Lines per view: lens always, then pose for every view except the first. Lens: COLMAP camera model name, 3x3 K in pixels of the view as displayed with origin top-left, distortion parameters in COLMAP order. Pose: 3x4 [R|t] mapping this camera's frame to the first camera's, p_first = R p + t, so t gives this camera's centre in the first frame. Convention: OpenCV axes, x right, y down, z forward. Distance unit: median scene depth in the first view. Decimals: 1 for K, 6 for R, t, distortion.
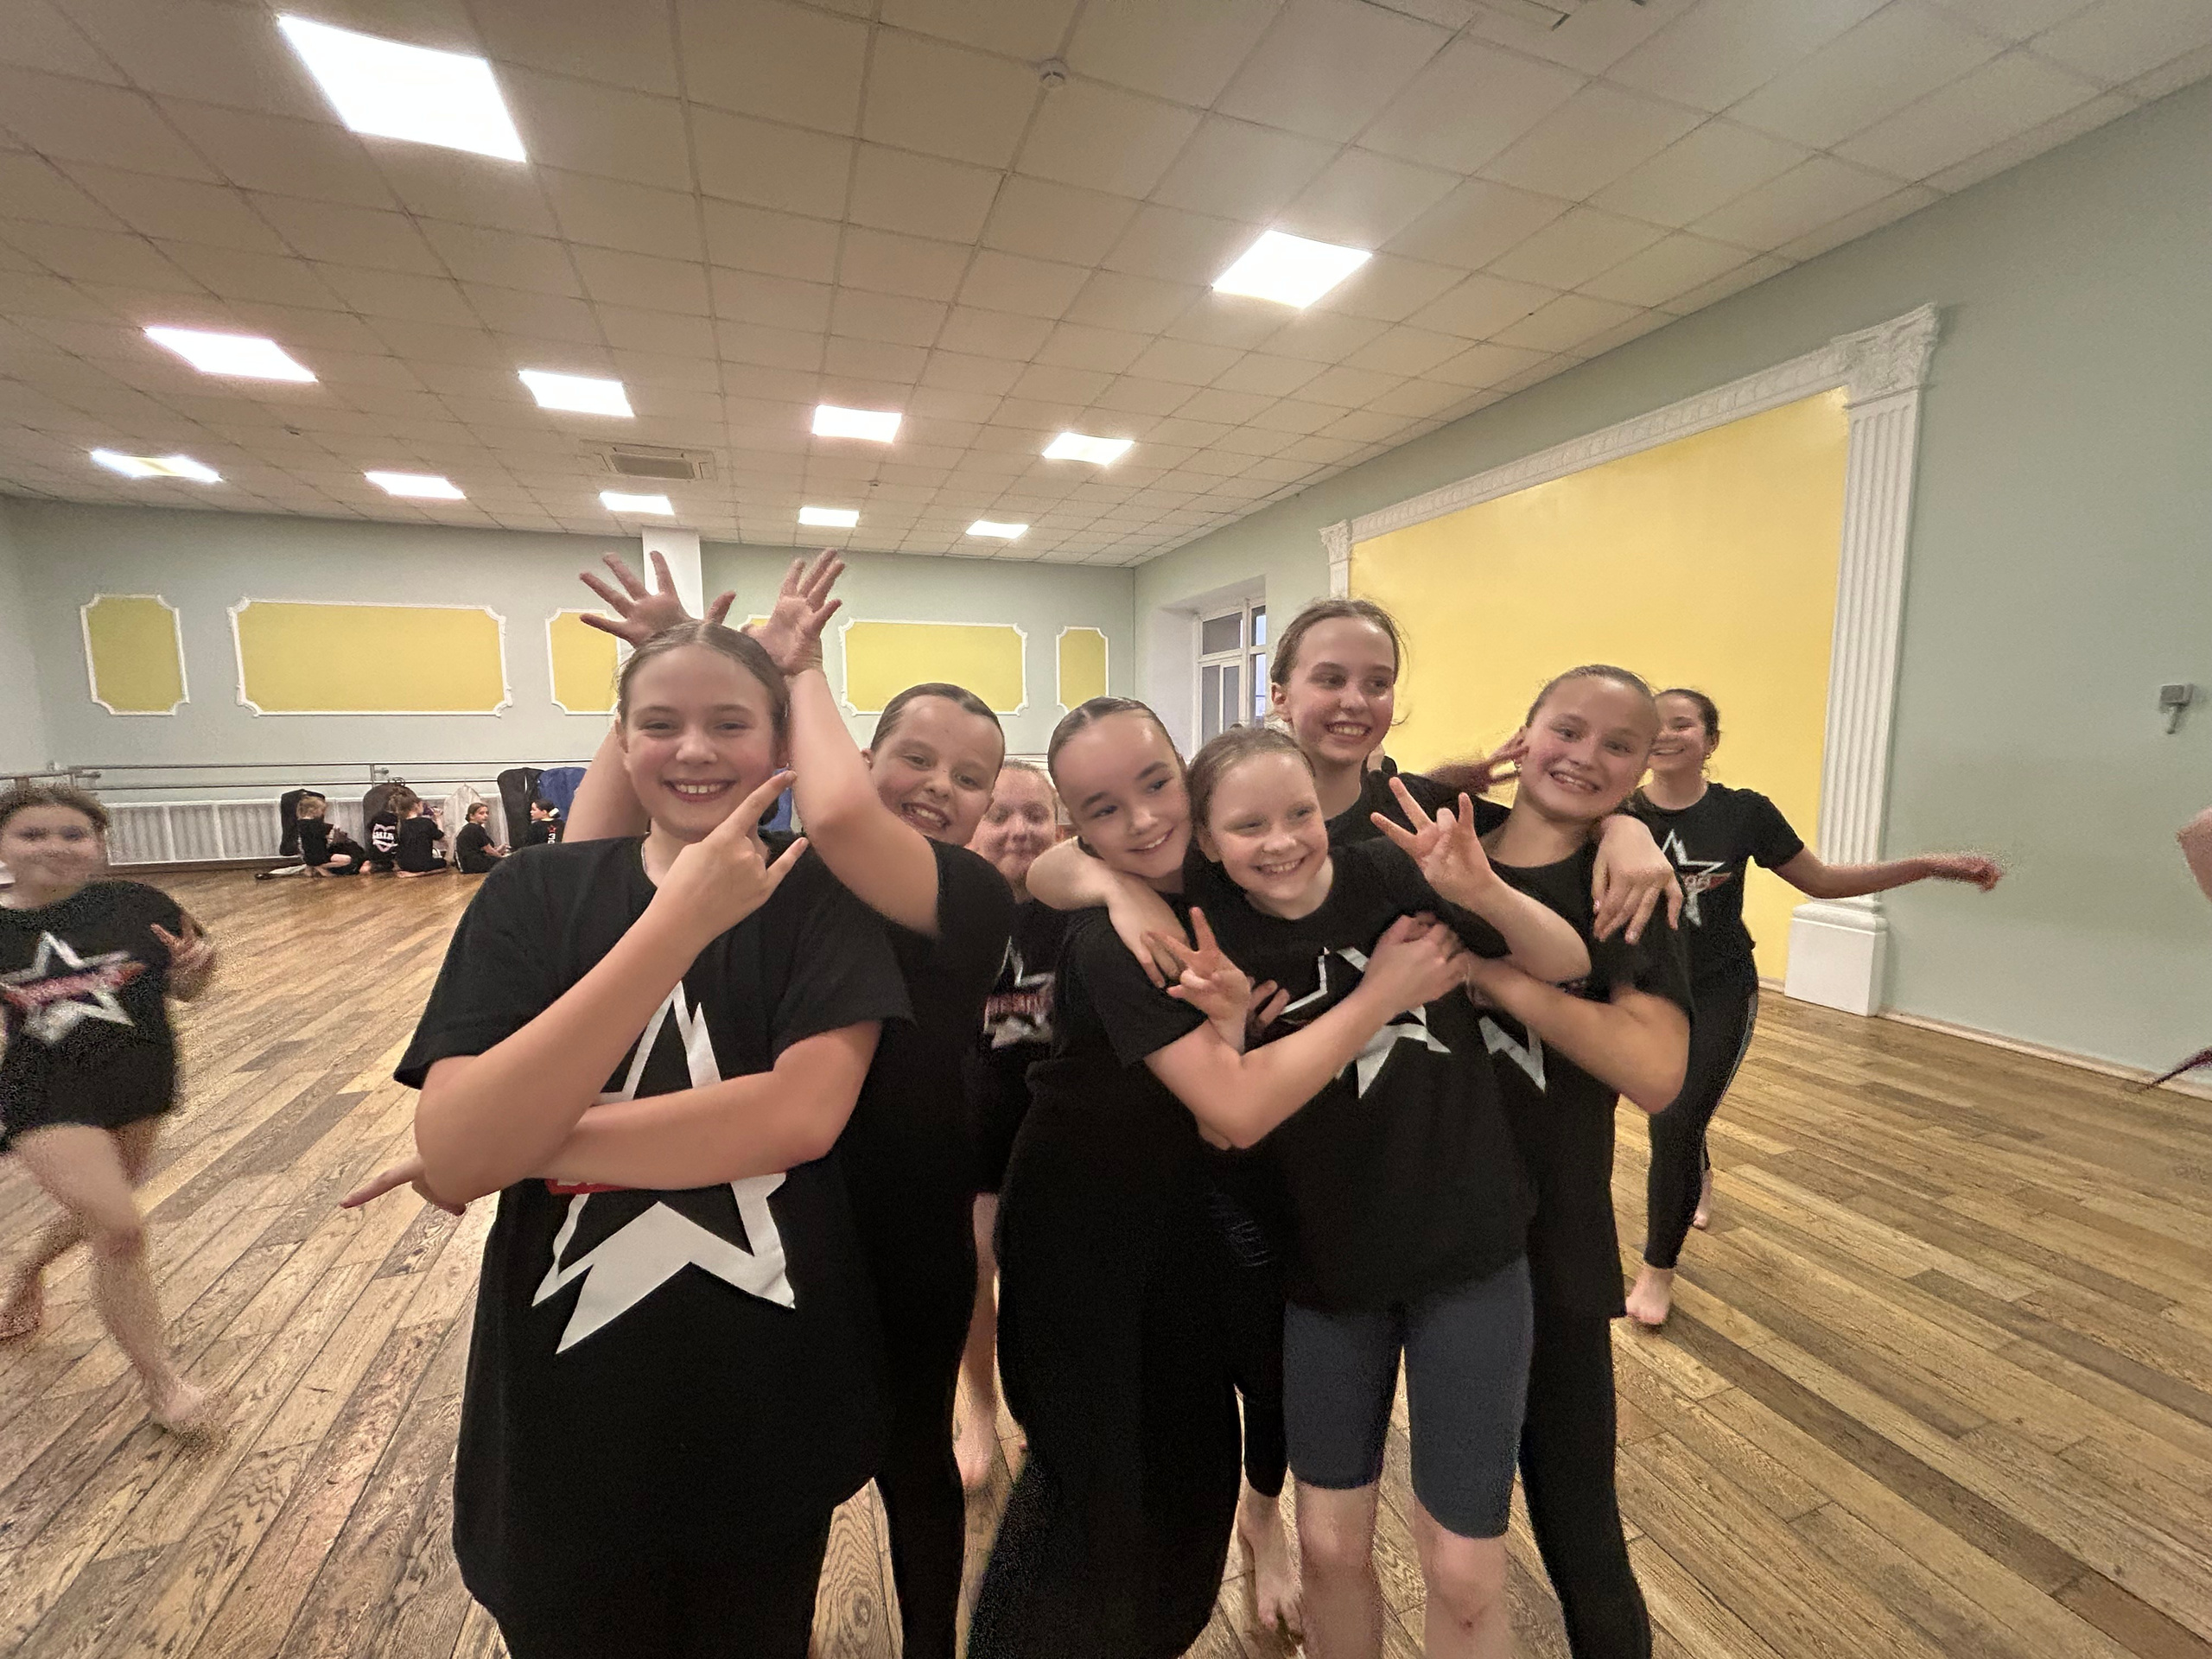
lens RADIAL K [[897.9, 0, 1109.9], [0, 897.9, 828.5], [0, 0, 1]] dist [0.014264, 0.001091]
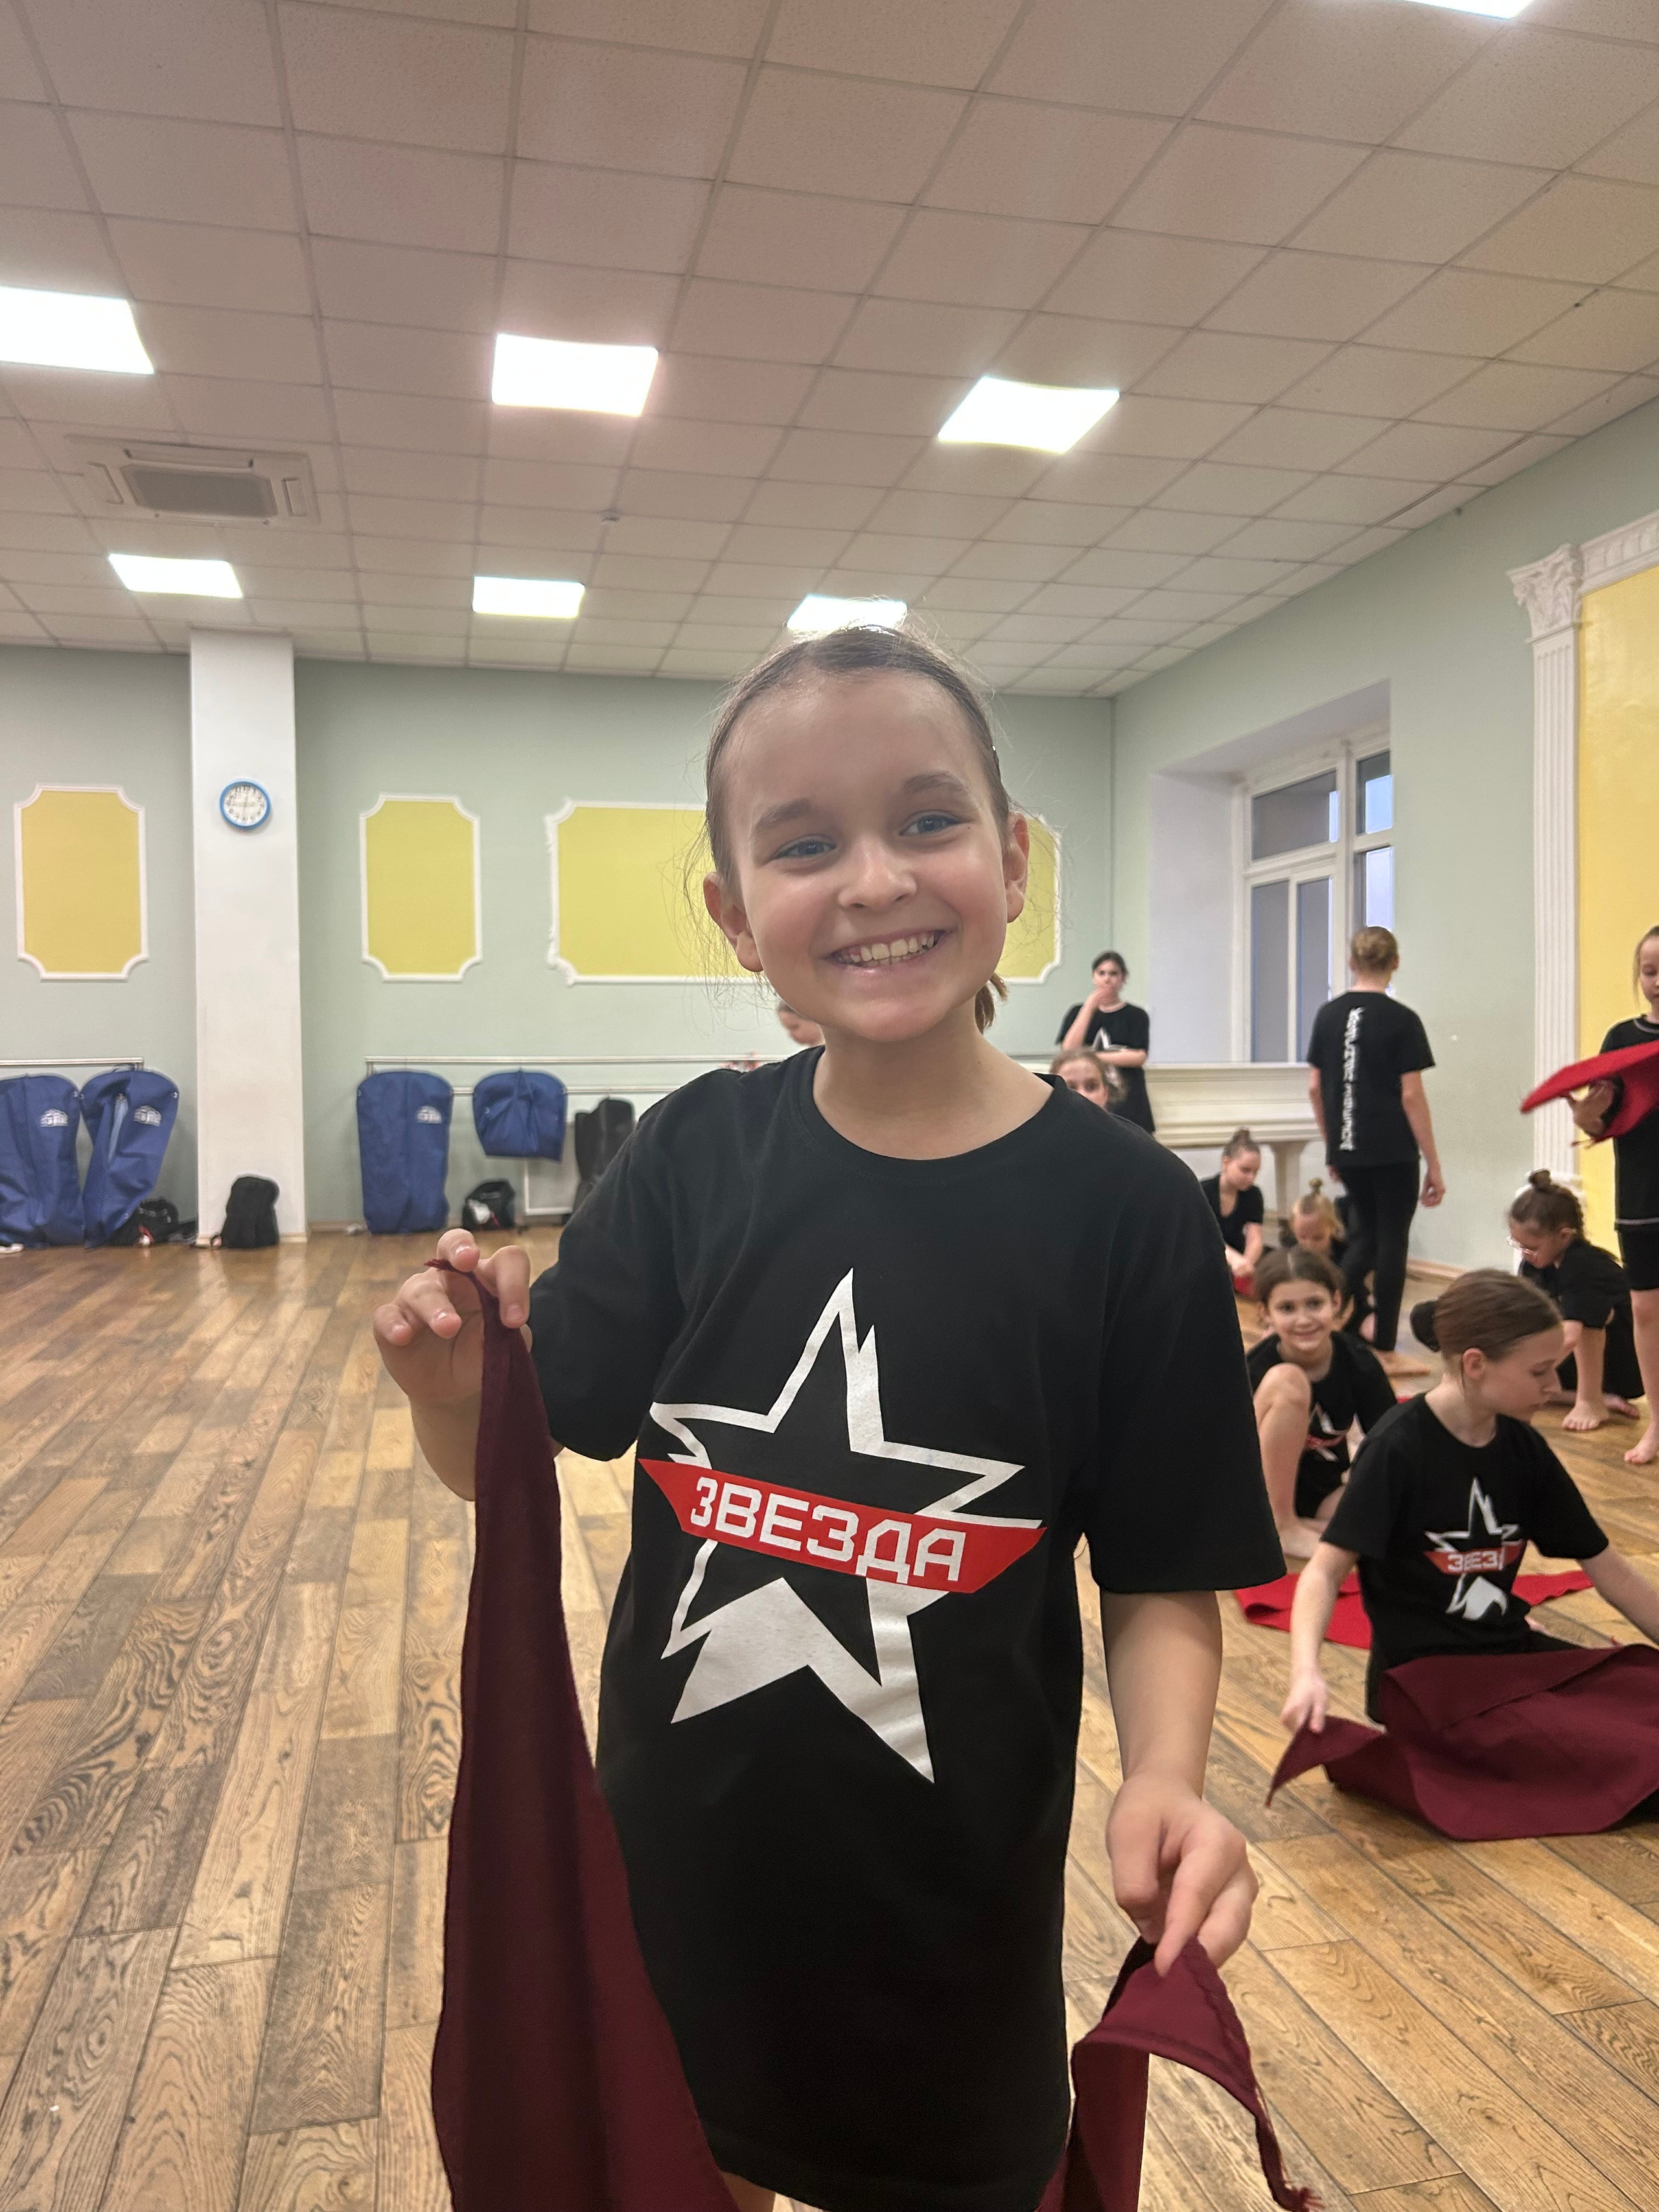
lens RADIAL K [[1669.5, 0, 843.5], [0, 1669.5, 1116.3], [0, 0, 1]] dist [0.035133, -0.041869]
pose [[0.992075, -0.000928, -0.125642, -0.009278], [-0.008505, 0.997183, -0.074523, 0.033028], [0.125358, 0.075001, 0.989273, 0.100692]]
